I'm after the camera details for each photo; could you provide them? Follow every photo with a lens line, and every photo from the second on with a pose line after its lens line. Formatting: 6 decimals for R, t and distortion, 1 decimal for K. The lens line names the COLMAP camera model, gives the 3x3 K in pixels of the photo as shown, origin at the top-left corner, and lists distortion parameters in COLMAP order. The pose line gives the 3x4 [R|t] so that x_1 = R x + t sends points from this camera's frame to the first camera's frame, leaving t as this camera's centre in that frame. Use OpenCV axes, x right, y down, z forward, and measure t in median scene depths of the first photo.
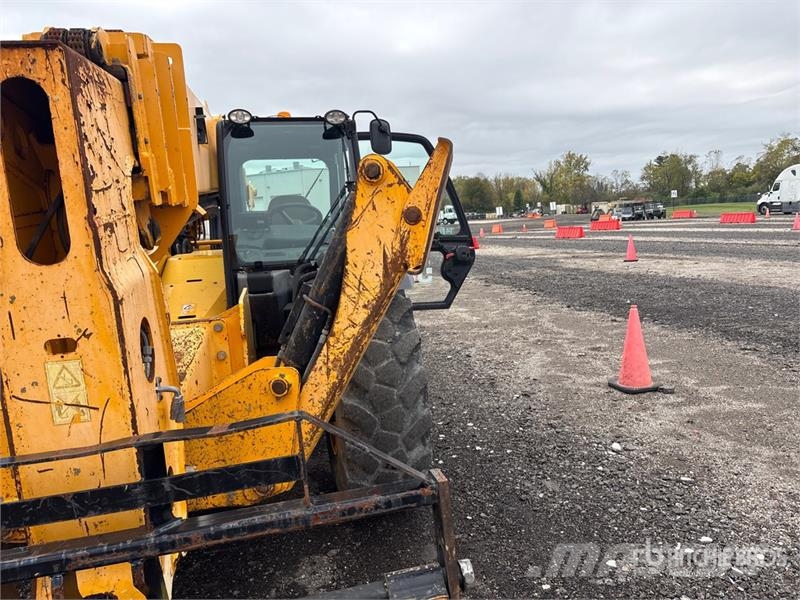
lens RADIAL K [[613.2, 0, 410.4], [0, 613.2, 302.4], [0, 0, 1]] dist [0.074452, -0.090033]
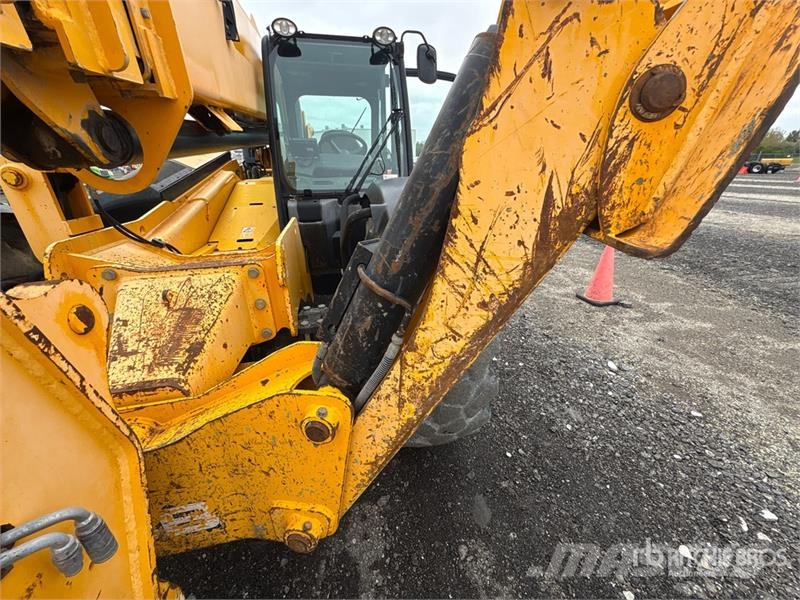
lens RADIAL K [[319.0, 0, 400.0], [0, 319.0, 300.0], [0, 0, 1]] dist [-0.000890, -0.000117]
pose [[0.999041, 0.043685, -0.003100, -0.105489], [-0.041289, 0.963110, 0.265922, -0.047267], [0.014603, -0.265539, 0.963989, 0.562276]]
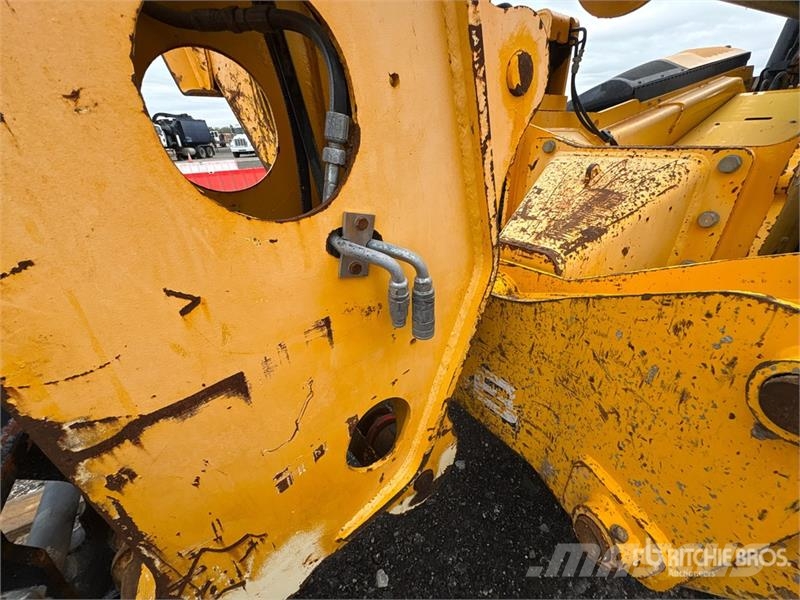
lens RADIAL K [[319.0, 0, 400.0], [0, 319.0, 300.0], [0, 0, 1]] dist [-0.000890, -0.000117]
pose [[0.381738, 0.468459, -0.796758, -0.145912], [-0.117016, 0.879598, 0.461101, 0.049033], [0.916833, -0.082787, 0.390593, 0.618172]]
